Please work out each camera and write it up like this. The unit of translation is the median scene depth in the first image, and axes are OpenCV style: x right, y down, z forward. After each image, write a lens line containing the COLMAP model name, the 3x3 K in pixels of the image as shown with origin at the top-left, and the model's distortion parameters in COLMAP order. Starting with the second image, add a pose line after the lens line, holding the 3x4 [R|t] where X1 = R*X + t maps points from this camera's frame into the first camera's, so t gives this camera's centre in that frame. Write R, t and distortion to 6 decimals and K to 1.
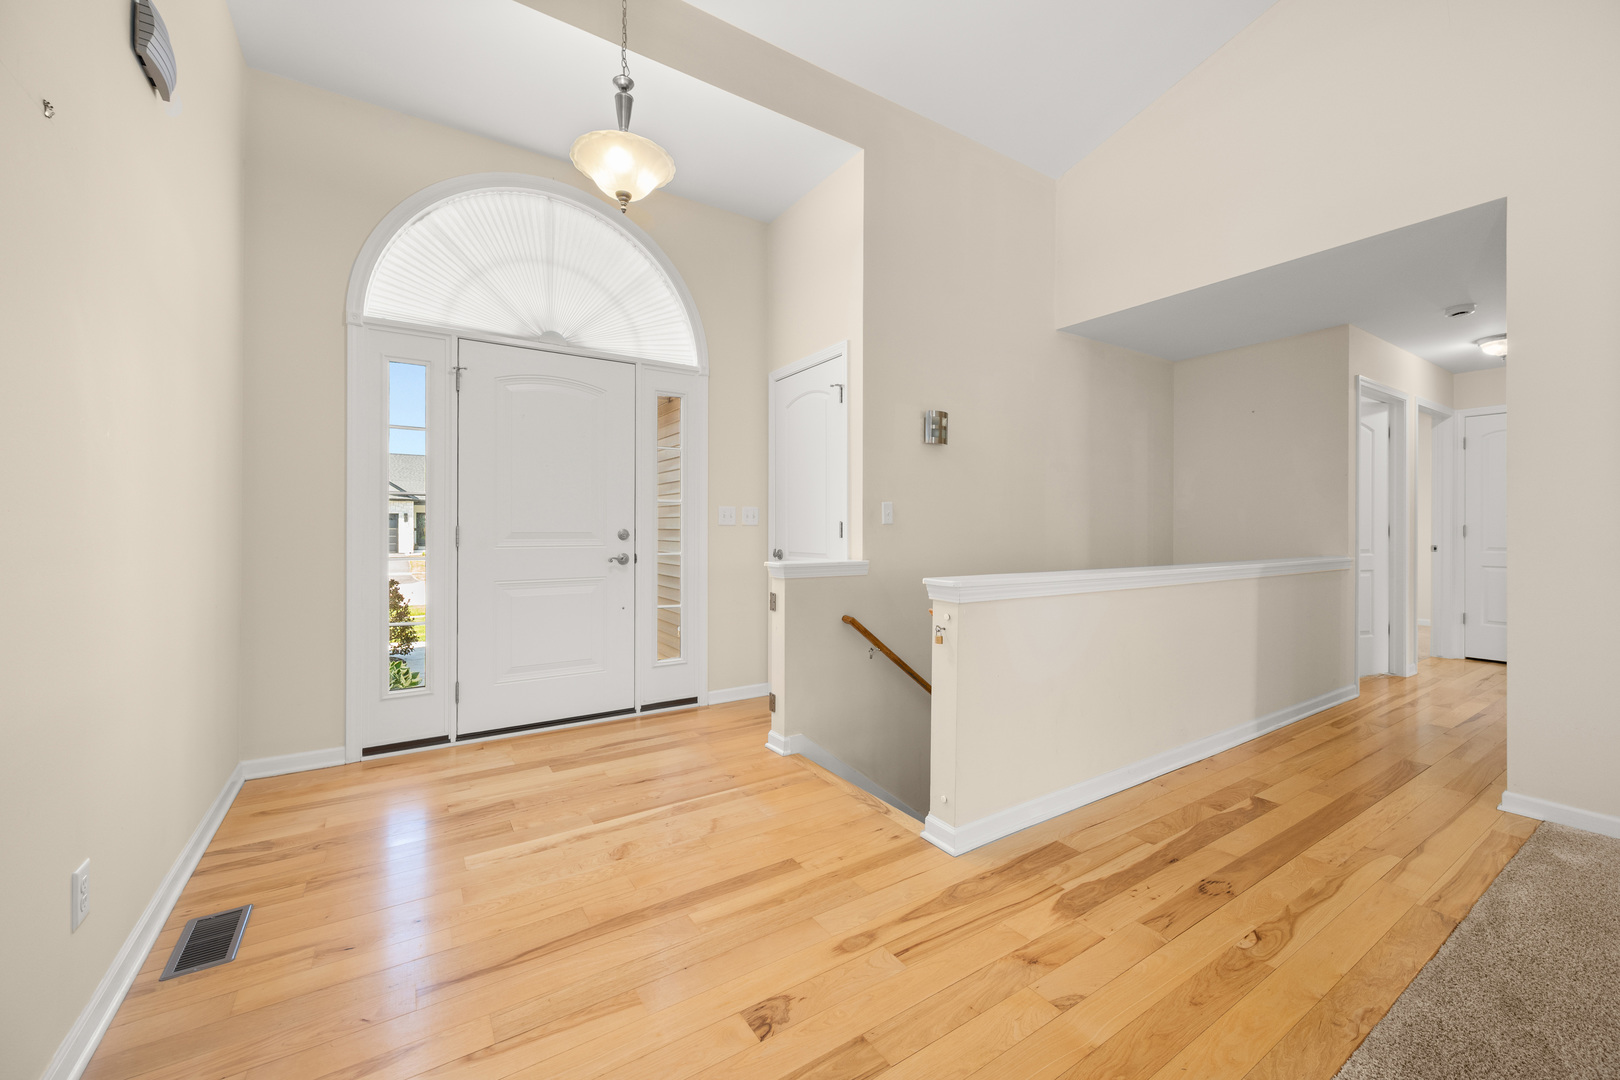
lens RADIAL K [[634.8, 0, 804.0], [0, 634.8, 520.9], [0, 0, 1]] dist [0.001035, 0.000112]
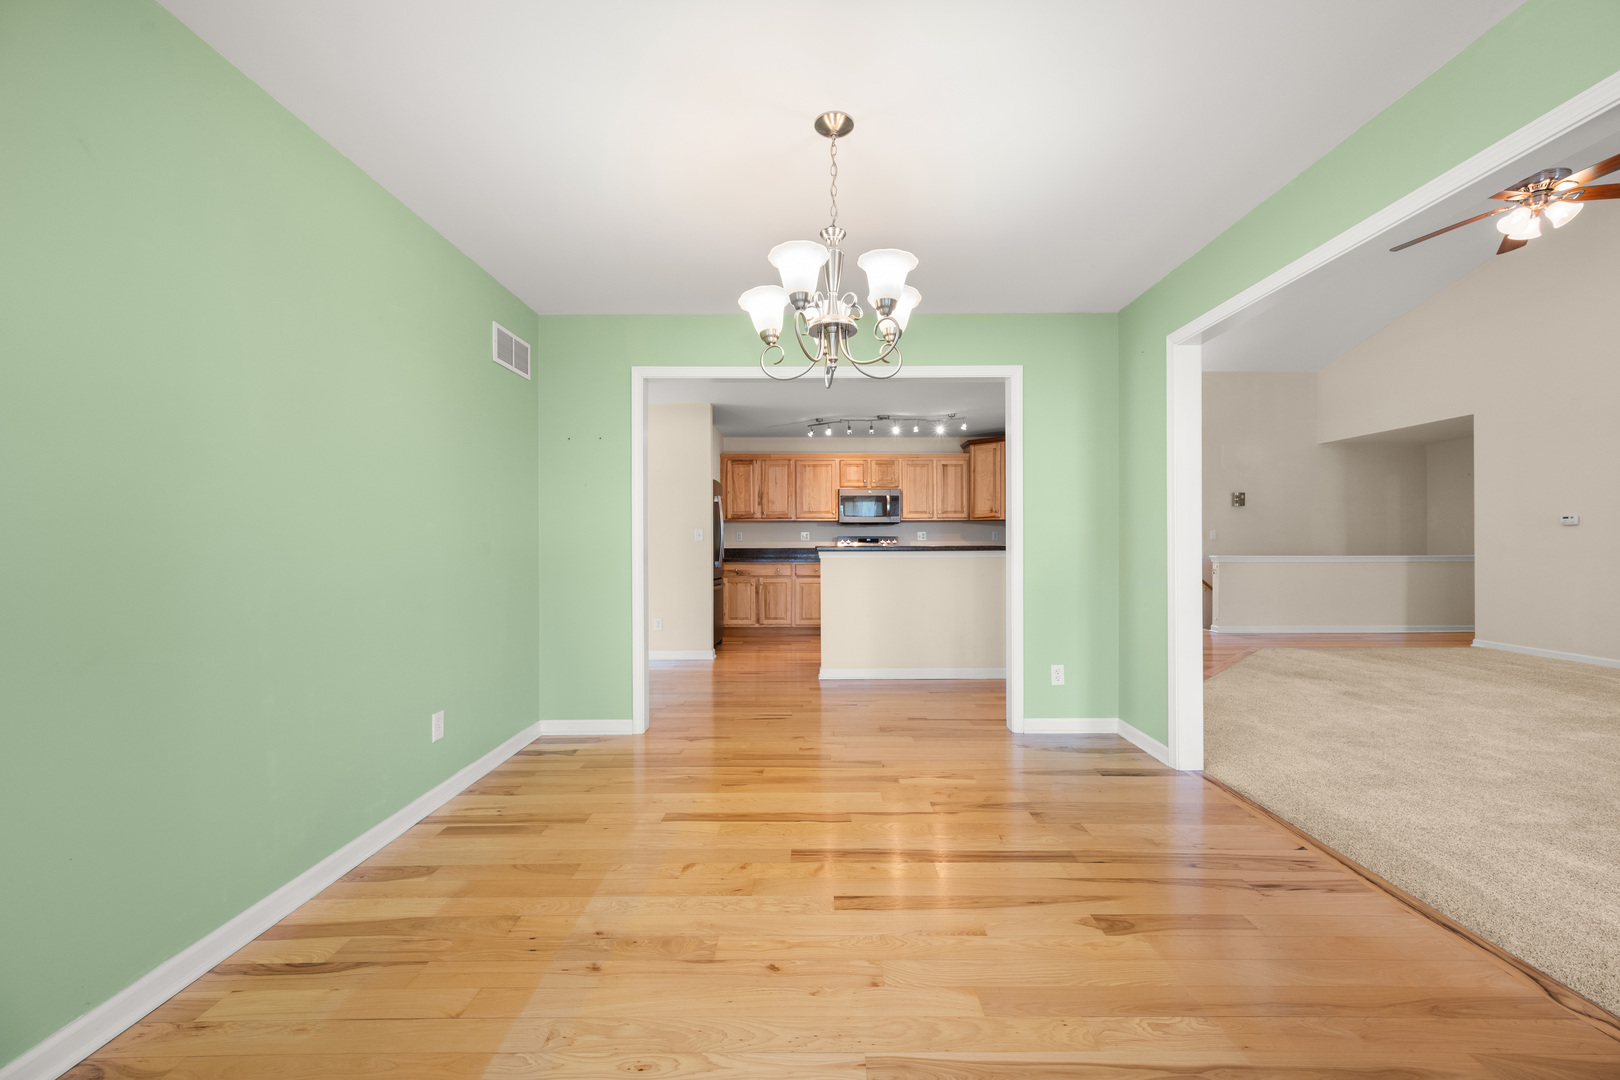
lens RADIAL K [[639.0, 0, 816.9], [0, 639.0, 536.1], [0, 0, 1]] dist [-0.000615, -0.000540]
pose [[0.837507, -0.011362, -0.546308, 0.190403], [0.011437, 0.999929, -0.003264, -0.017232], [0.546306, -0.003514, 0.837578, -1.909677]]
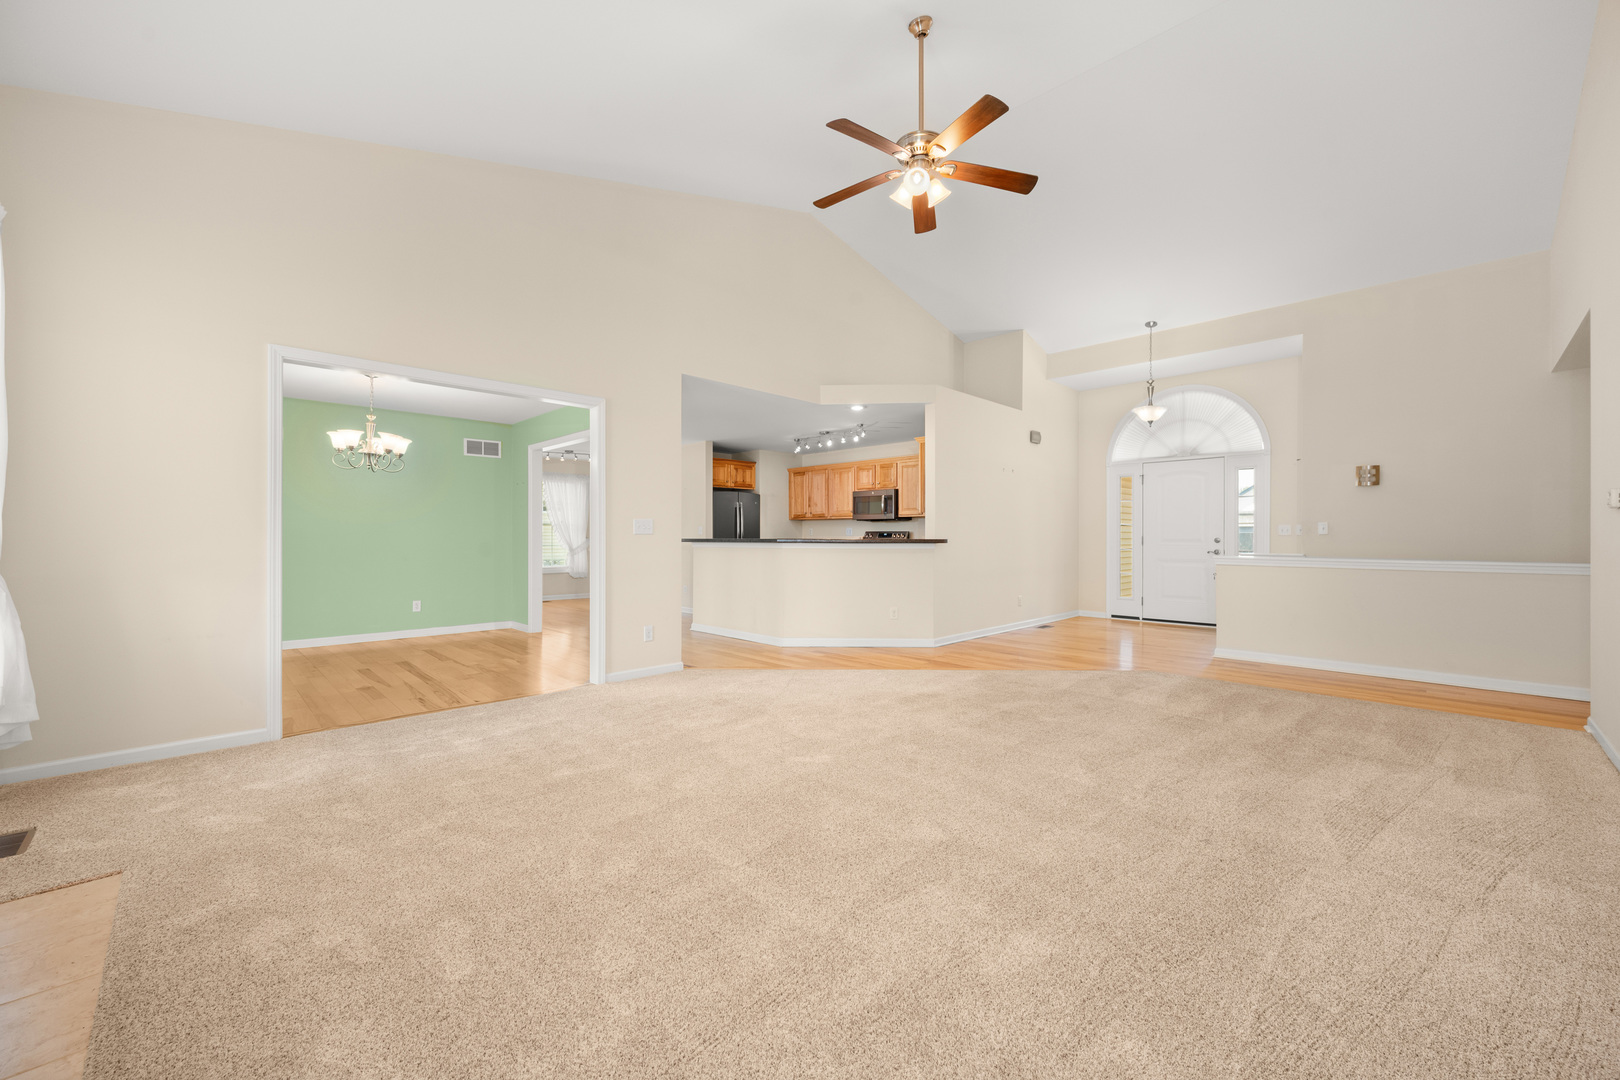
lens RADIAL K [[634.9, 0, 824.0], [0, 634.9, 526.9], [0, 0, 1]] dist [0.000669, -0.000048]
pose [[0.205086, -0.017593, -0.978586, 1.519514], [0.009013, 0.999830, -0.016086, -0.000887], [0.978703, -0.005521, 0.205209, -0.713716]]
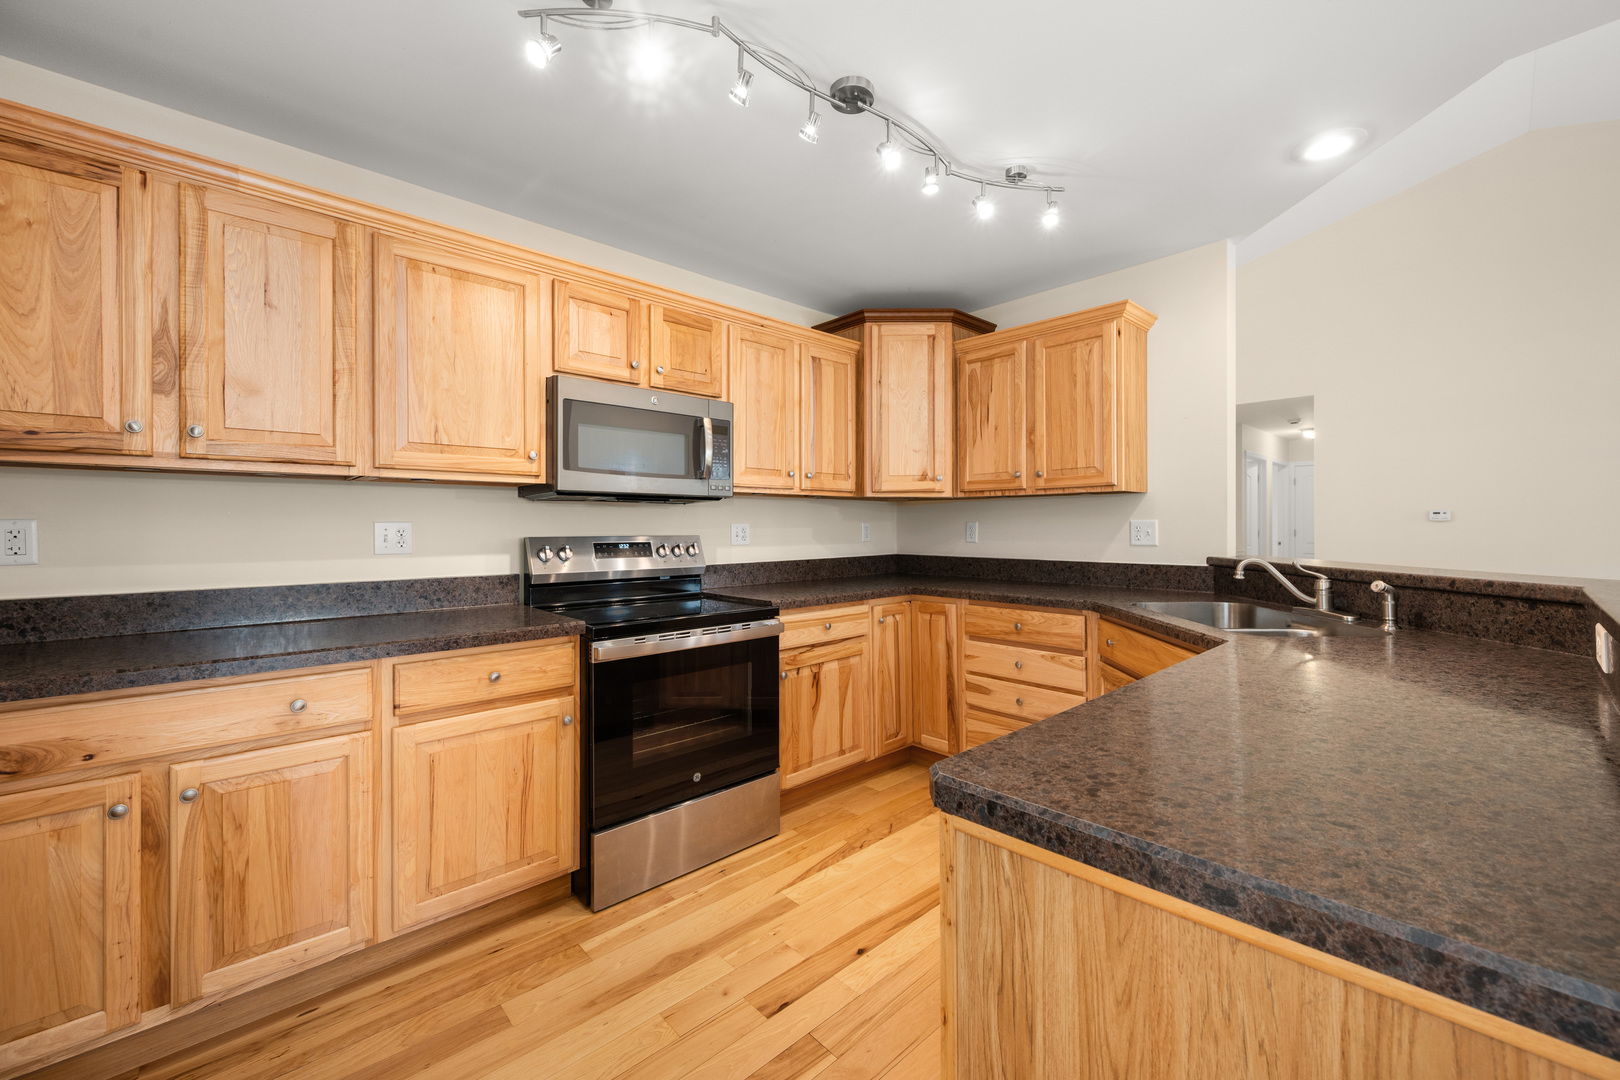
lens RADIAL K [[642.6, 0, 815.1], [0, 642.6, 528.3], [0, 0, 1]] dist [-0.000111, -0.000004]
pose [[0.986999, -0.007053, 0.160570, -0.761595], [0.005011, 0.999901, 0.013118, -0.039231], [-0.160647, -0.012143, 0.986937, -0.740495]]
